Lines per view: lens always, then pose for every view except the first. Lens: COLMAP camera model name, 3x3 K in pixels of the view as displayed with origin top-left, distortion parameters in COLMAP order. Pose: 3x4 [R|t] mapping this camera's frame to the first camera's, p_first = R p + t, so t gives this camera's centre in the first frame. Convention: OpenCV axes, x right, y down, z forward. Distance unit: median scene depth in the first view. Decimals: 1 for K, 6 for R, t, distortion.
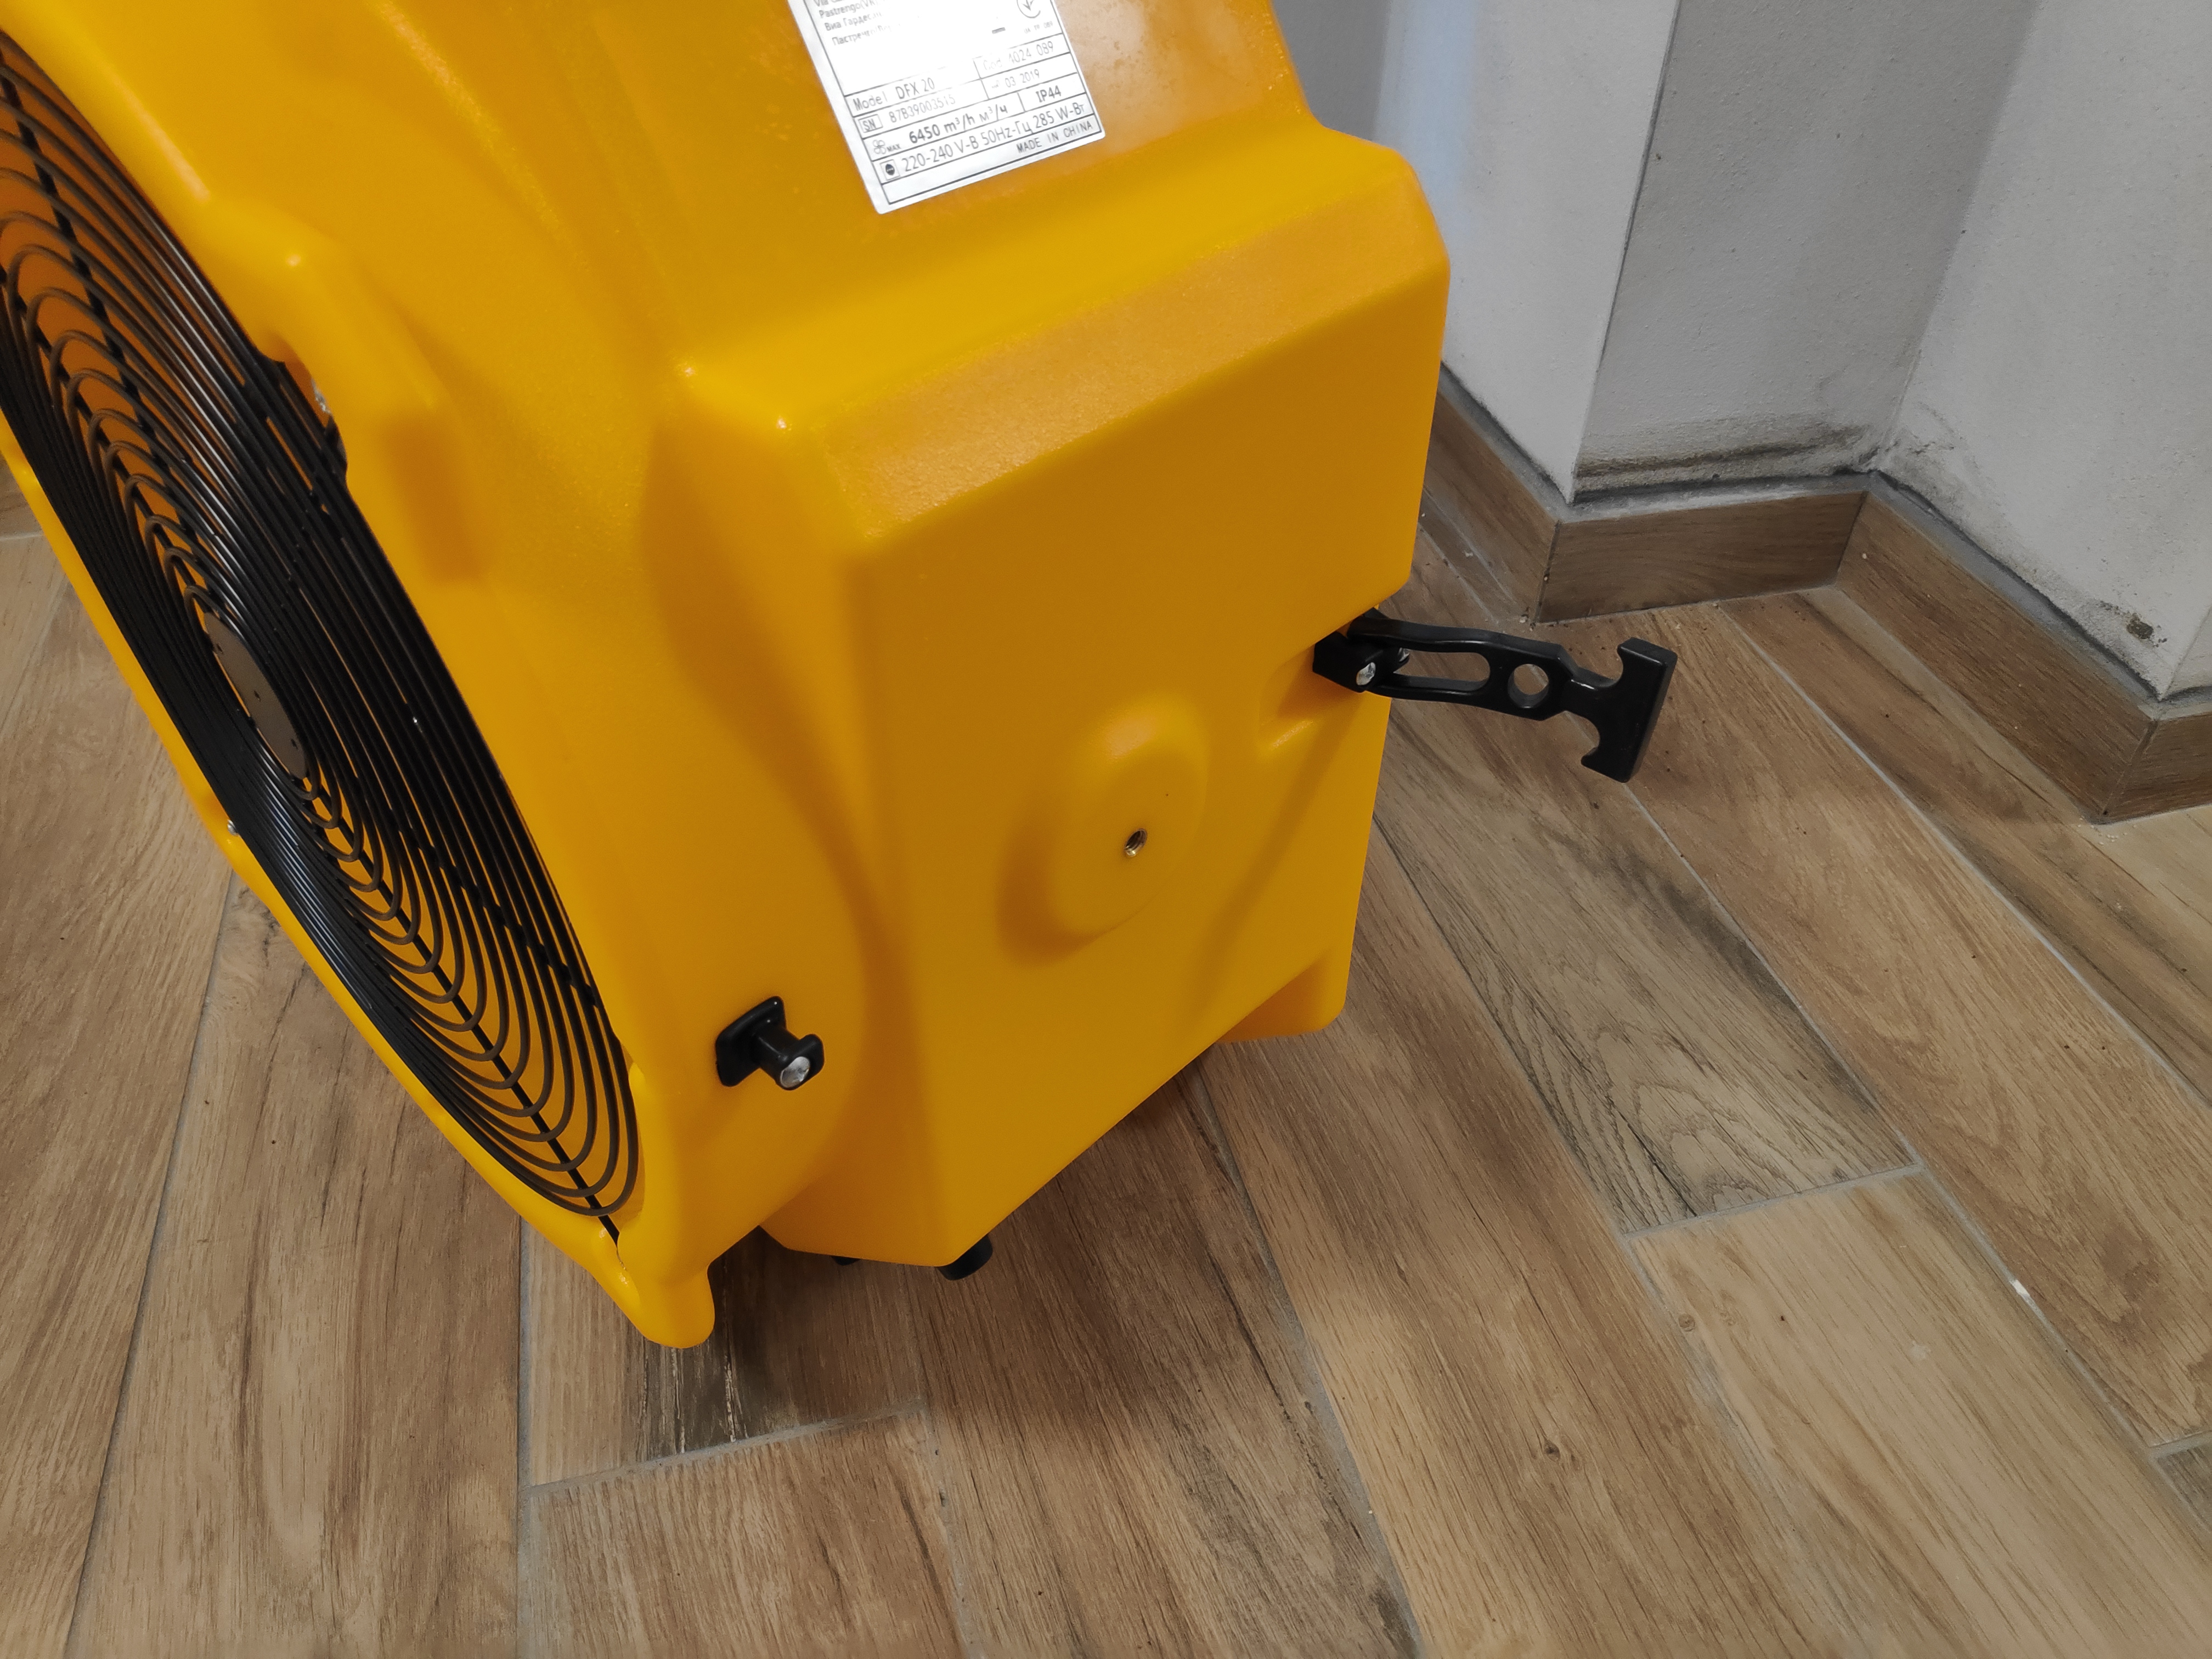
lens RADIAL K [[1618.6, 0, 1099.9], [0, 1618.6, 834.0], [0, 0, 1]] dist [-0.020902, 0.001103]
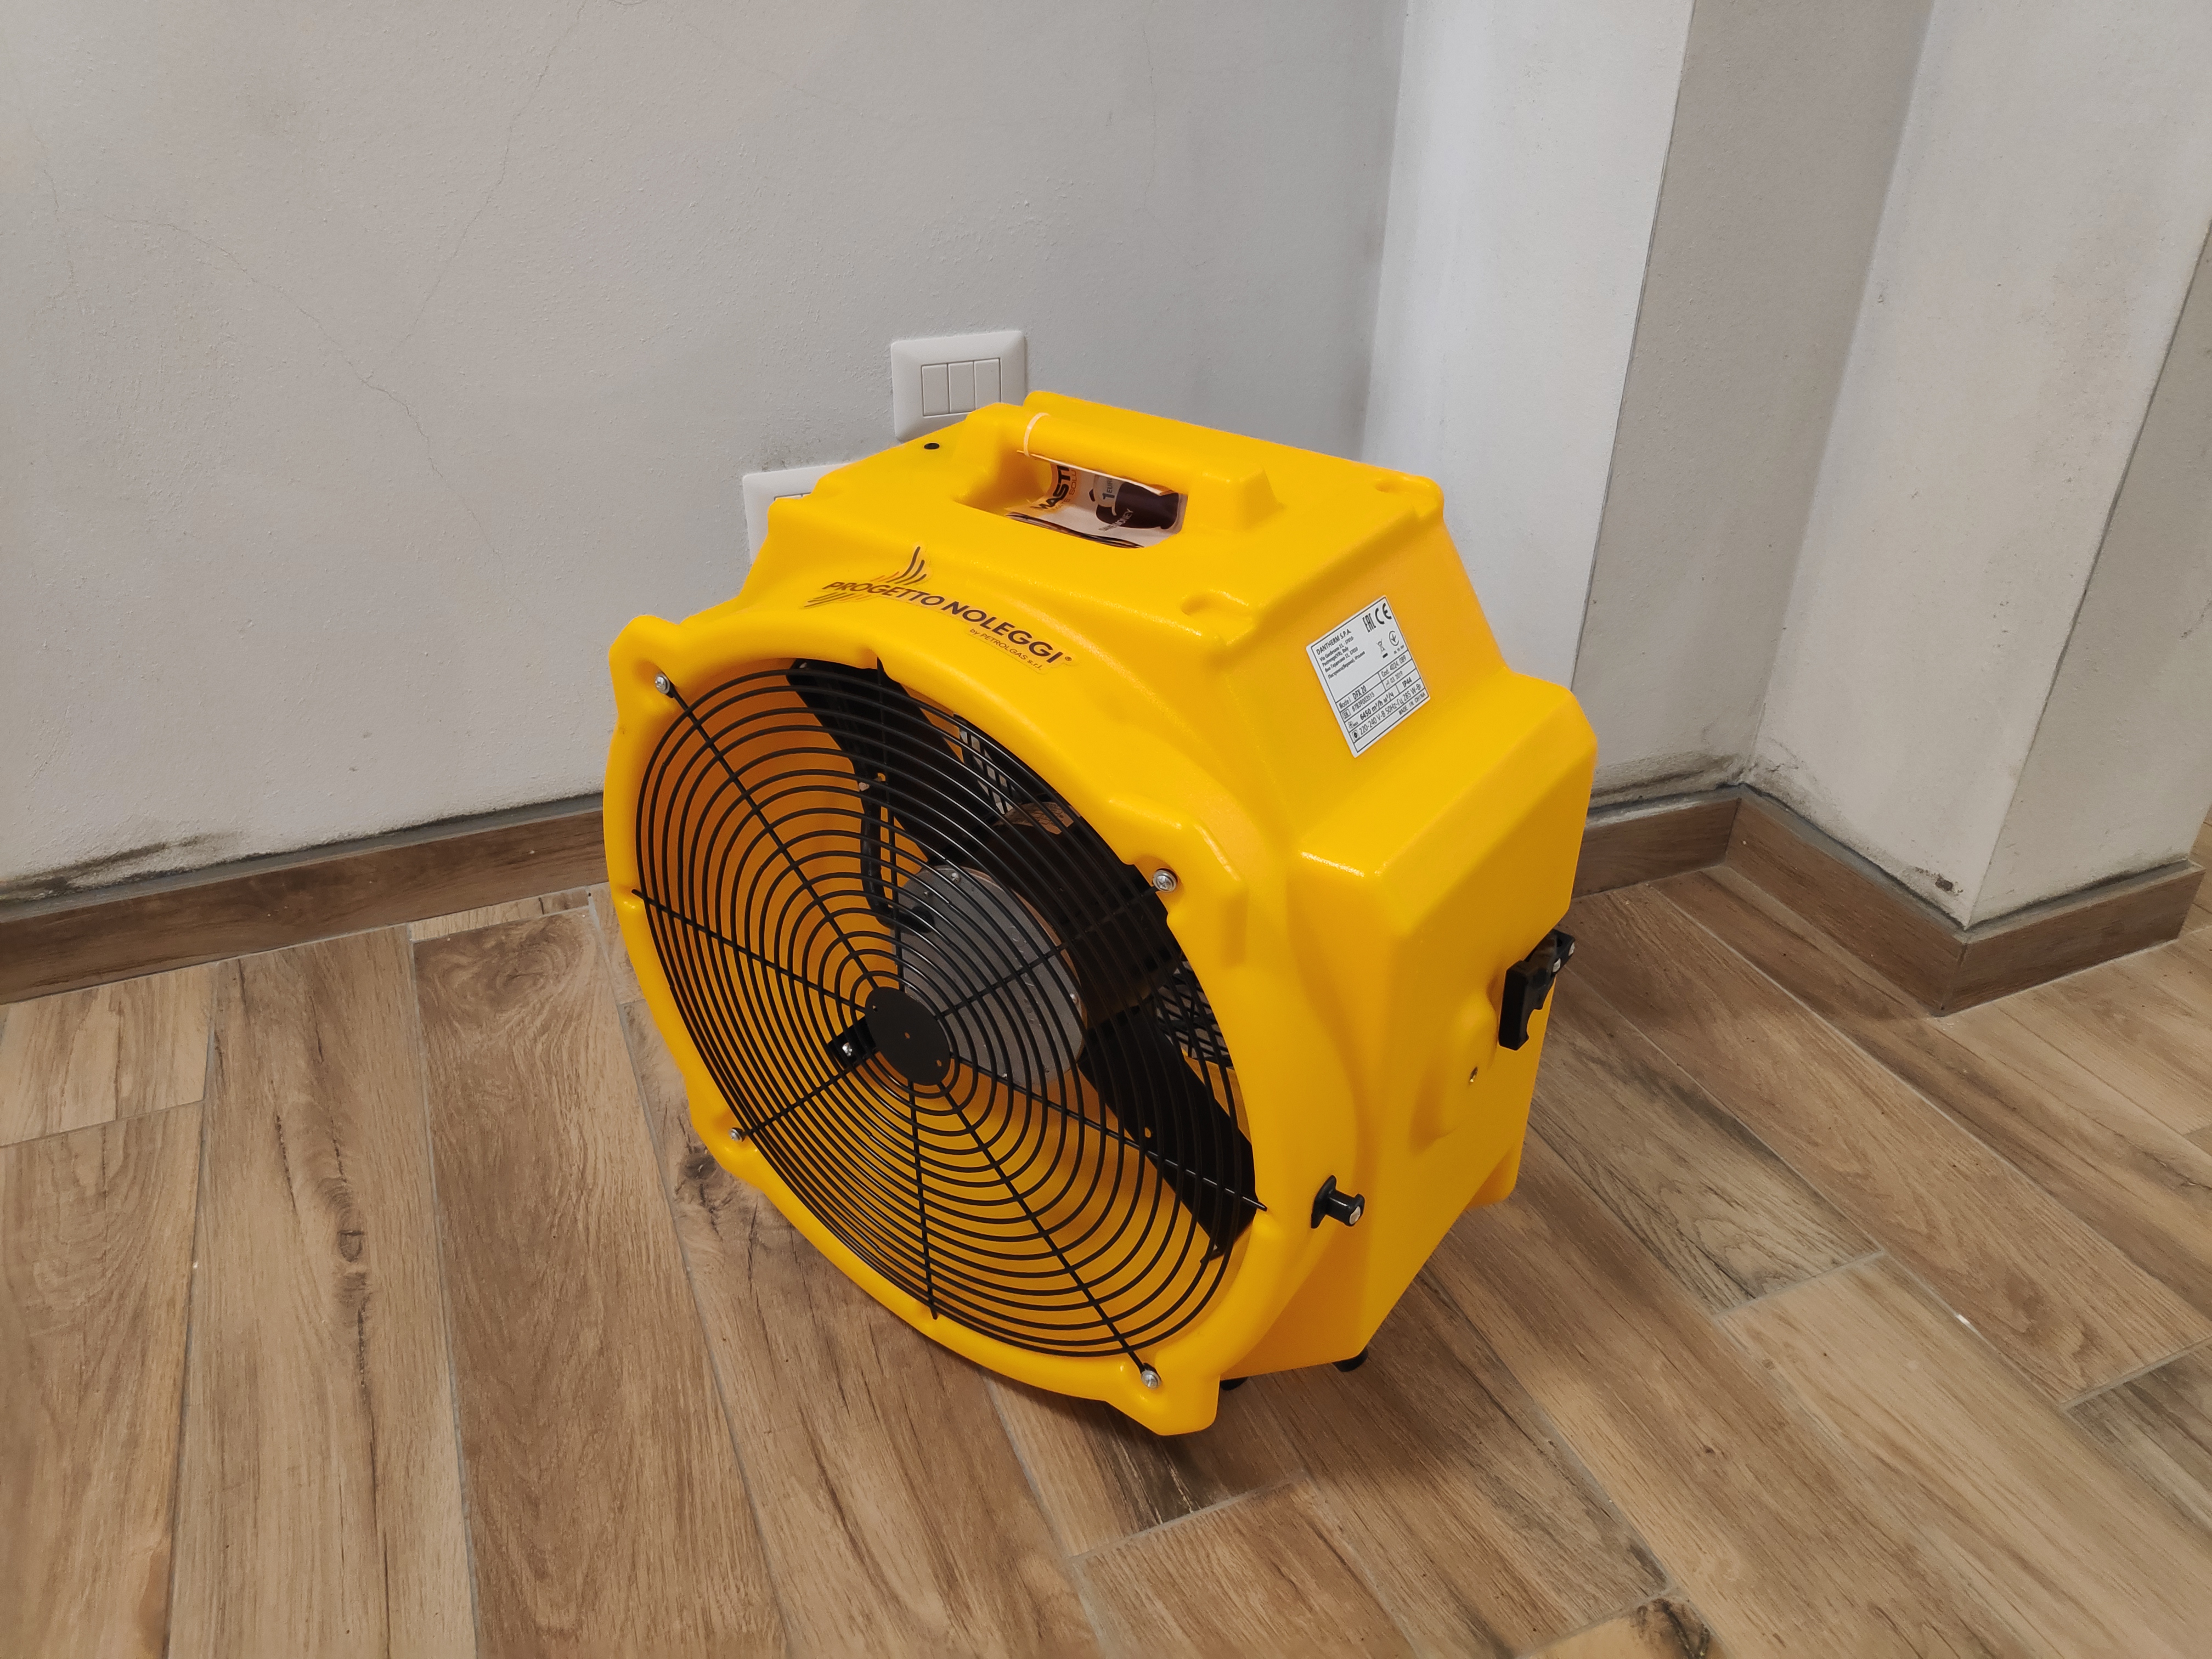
lens RADIAL K [[1618.6, 0, 1109.6], [0, 1618.6, 815.2], [0, 0, 1]] dist [-0.020902, 0.001103]
pose [[0.989098, -0.071470, 0.128751, -0.407074], [0.093531, 0.980223, -0.174400, -0.001789], [-0.113740, 0.184541, 0.976221, -0.511768]]
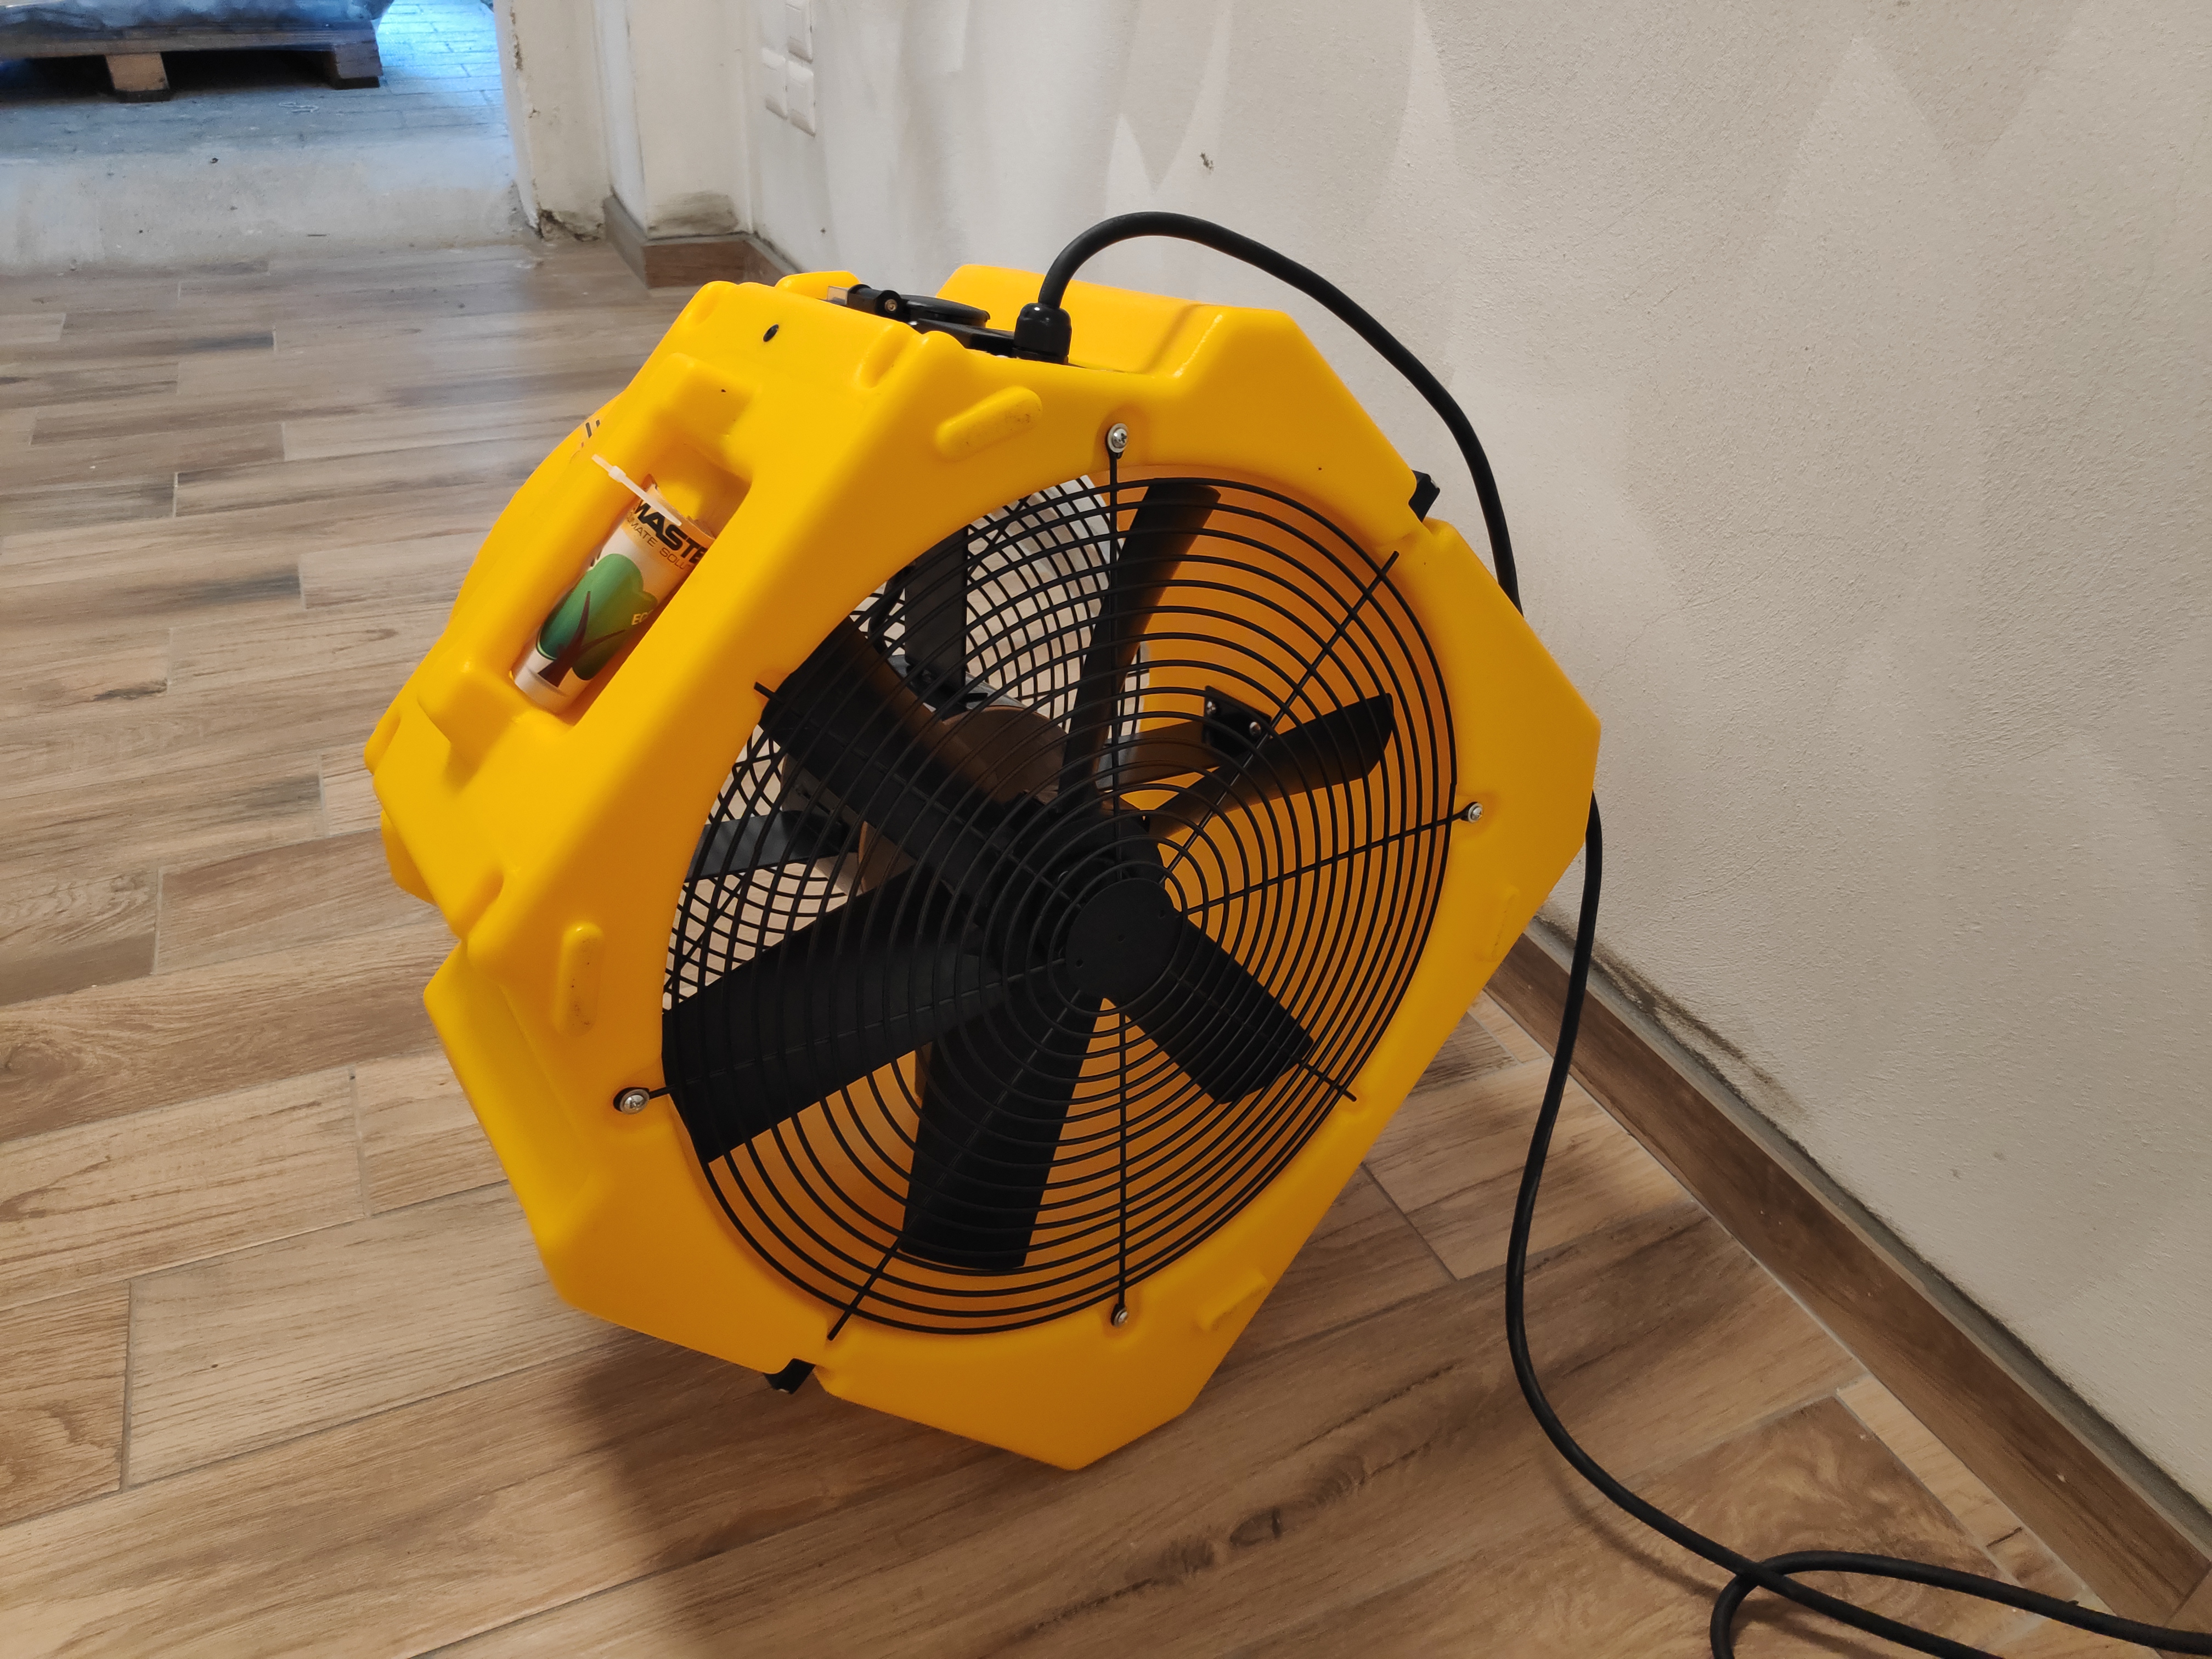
lens RADIAL K [[1618.6, 0, 1106.3], [0, 1618.6, 820.9], [0, 0, 1]] dist [-0.020902, 0.001103]
pose [[0.176286, 0.543523, -0.820674, -0.262909], [-0.686375, 0.665480, 0.293302, -0.595203], [0.705558, 0.511585, 0.490375, 0.232042]]
